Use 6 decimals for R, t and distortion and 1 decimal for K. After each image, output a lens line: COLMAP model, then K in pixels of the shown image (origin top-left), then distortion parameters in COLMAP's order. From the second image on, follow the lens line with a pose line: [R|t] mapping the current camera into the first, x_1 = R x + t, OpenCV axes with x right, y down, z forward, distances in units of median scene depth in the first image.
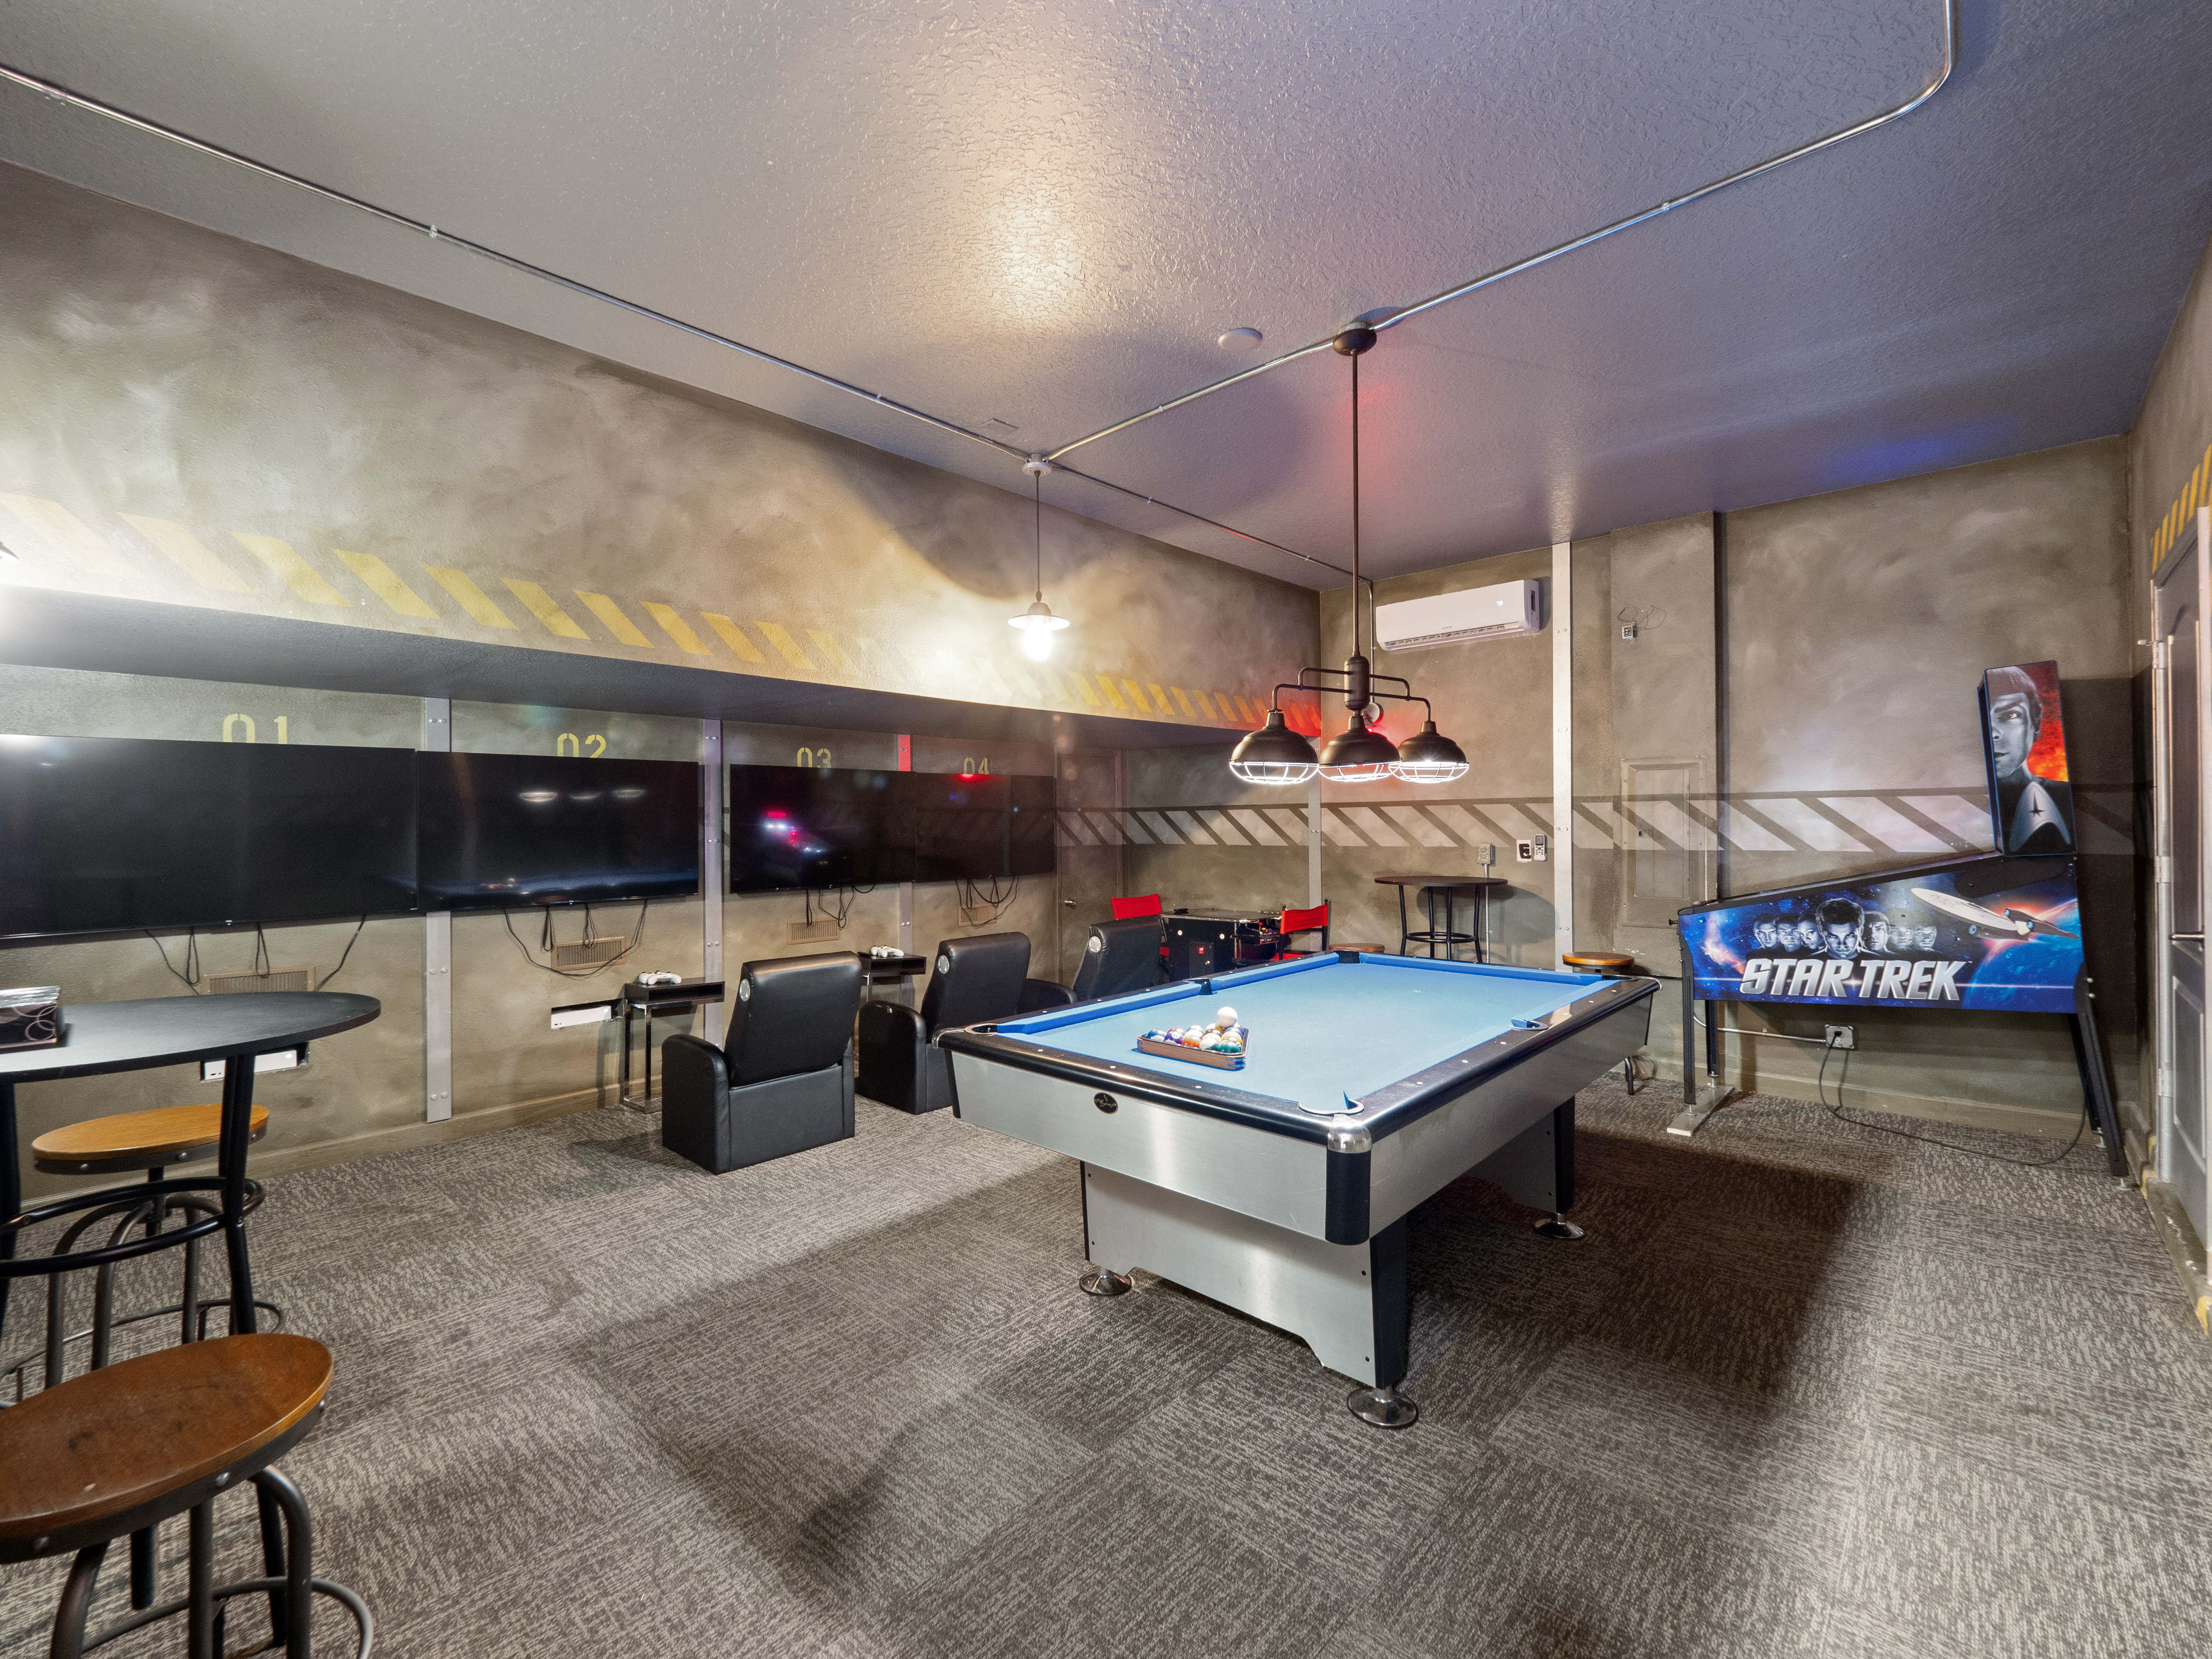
lens RADIAL K [[915.2, 0, 1086.0], [0, 915.2, 841.8], [0, 0, 1]] dist [0.010021, -0.009724]
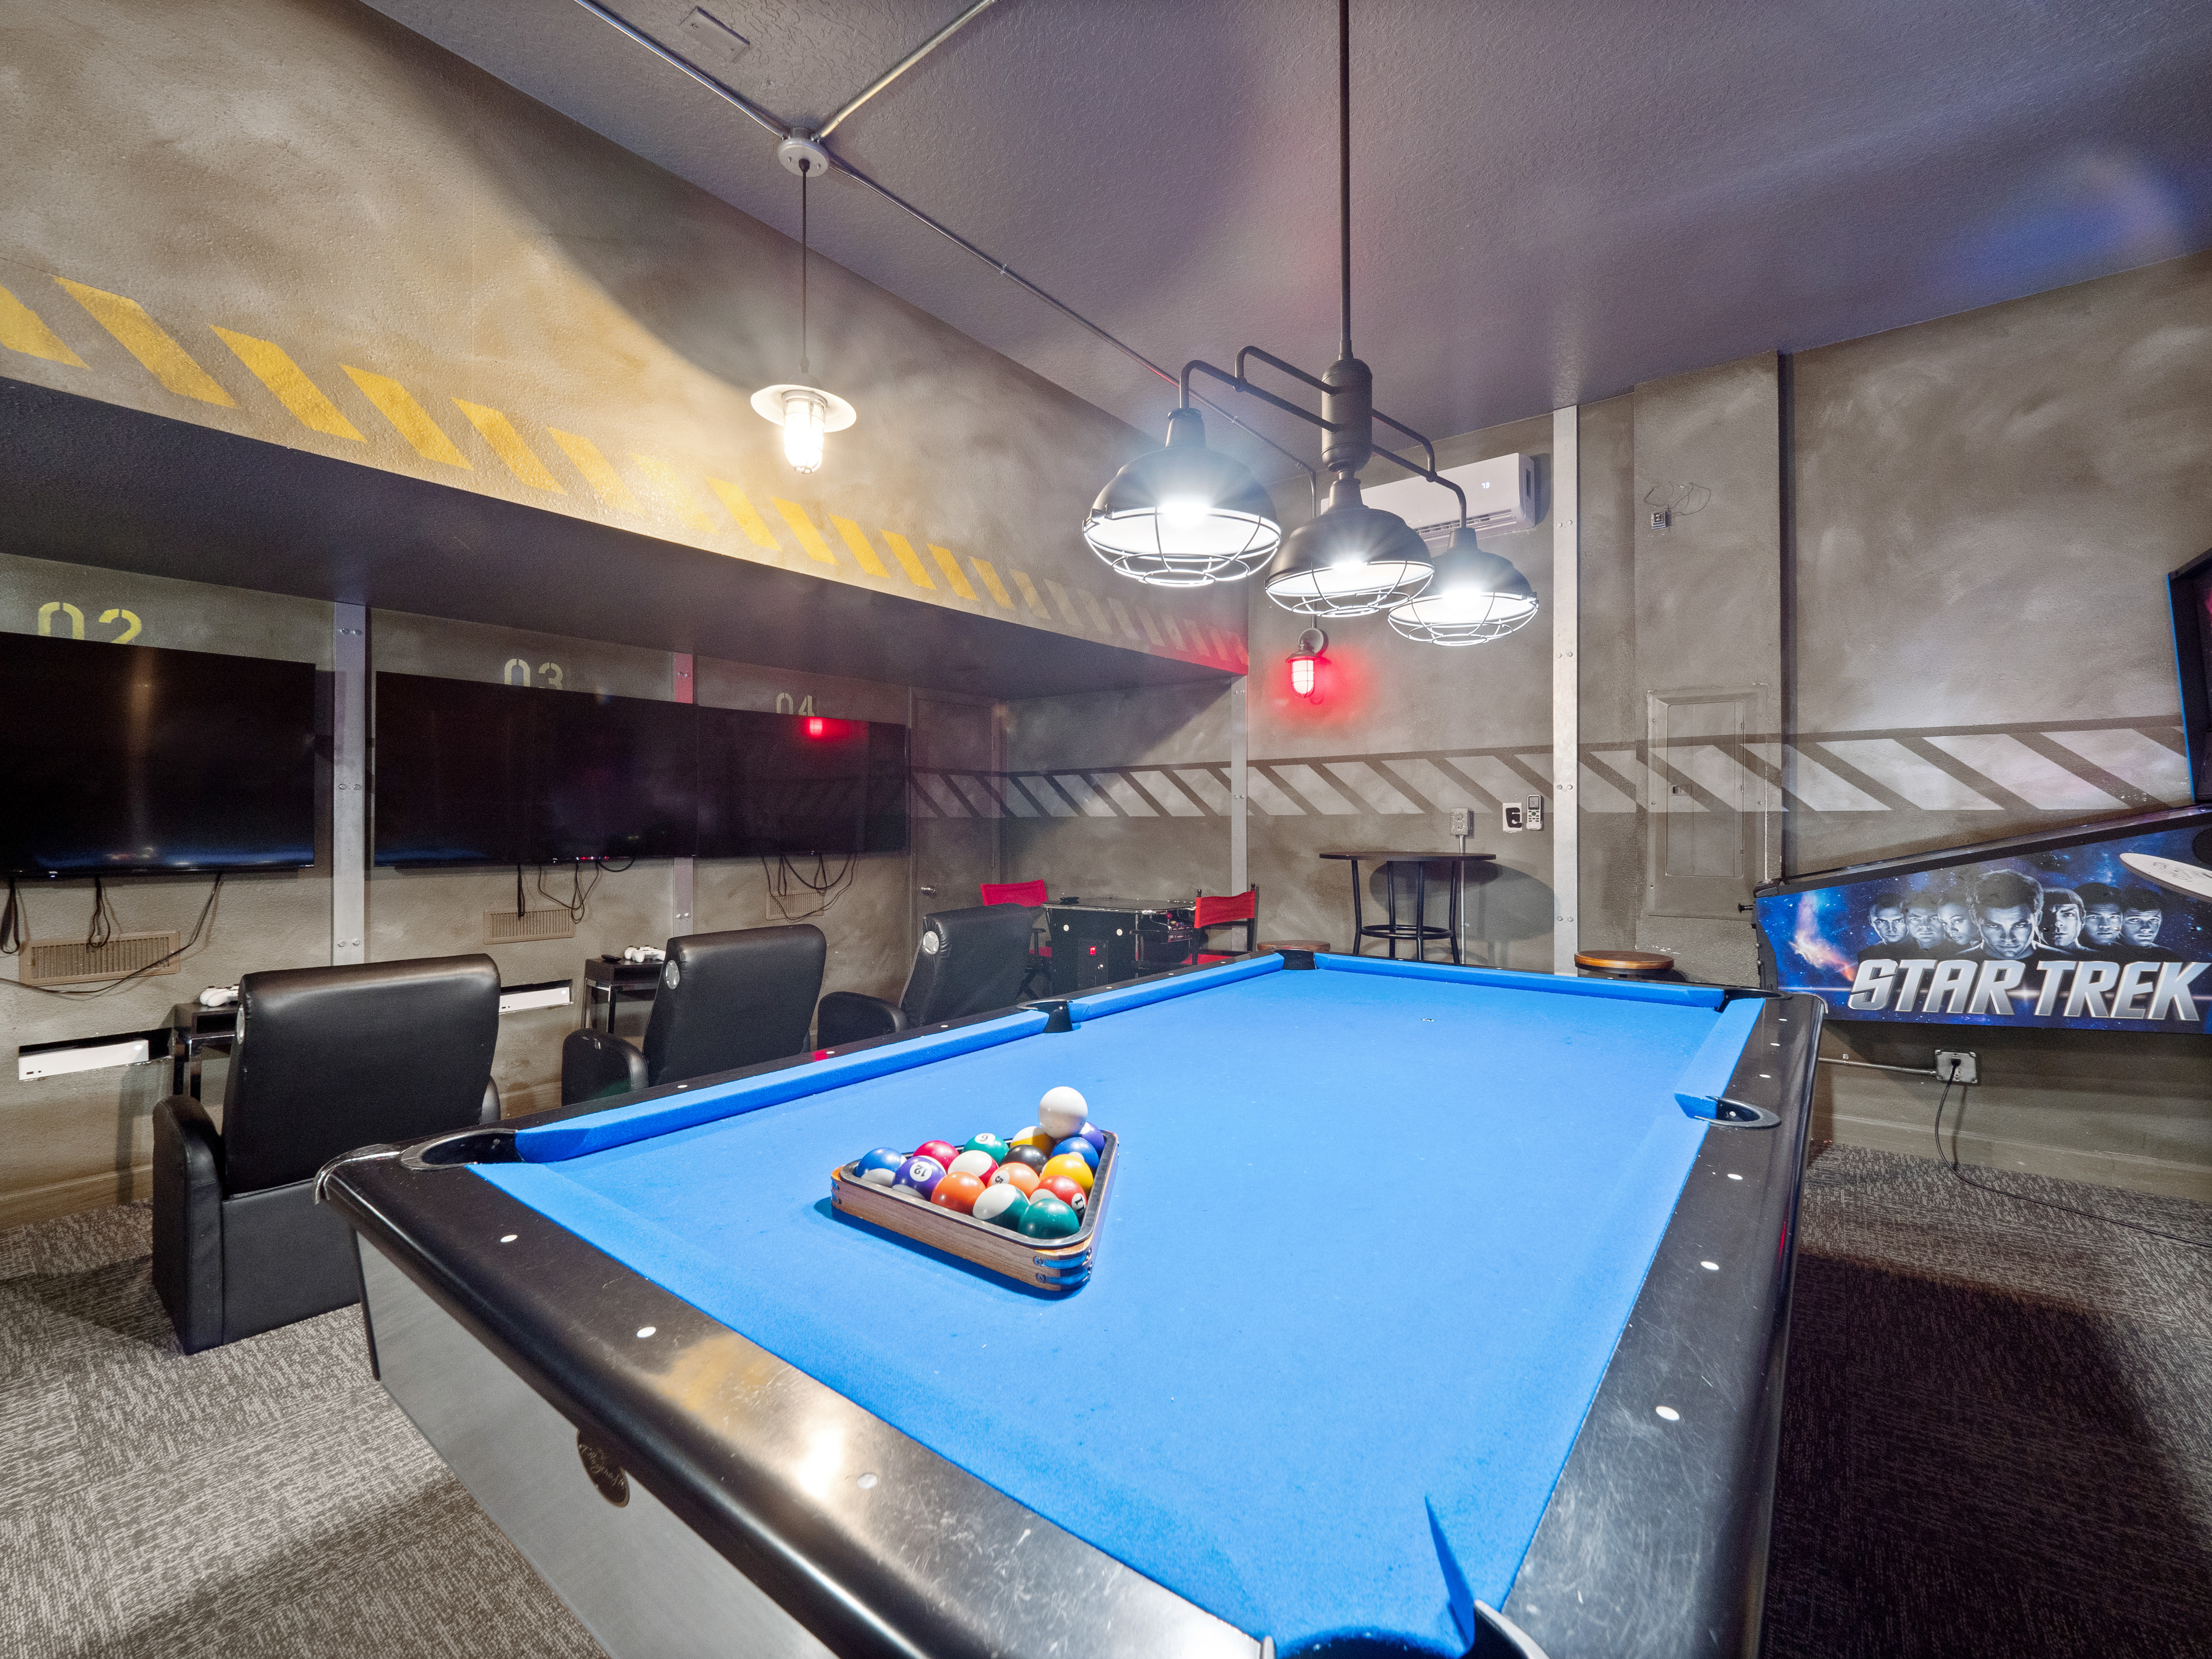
lens RADIAL K [[940.4, 0, 1081.9], [0, 940.4, 845.7], [0, 0, 1]] dist [-0.007019, -0.000385]
pose [[0.996059, 0.006665, 0.088444, 0.065263], [-0.007269, 0.999952, 0.006510, 0.035983], [-0.088396, -0.007127, 0.996060, 0.303545]]
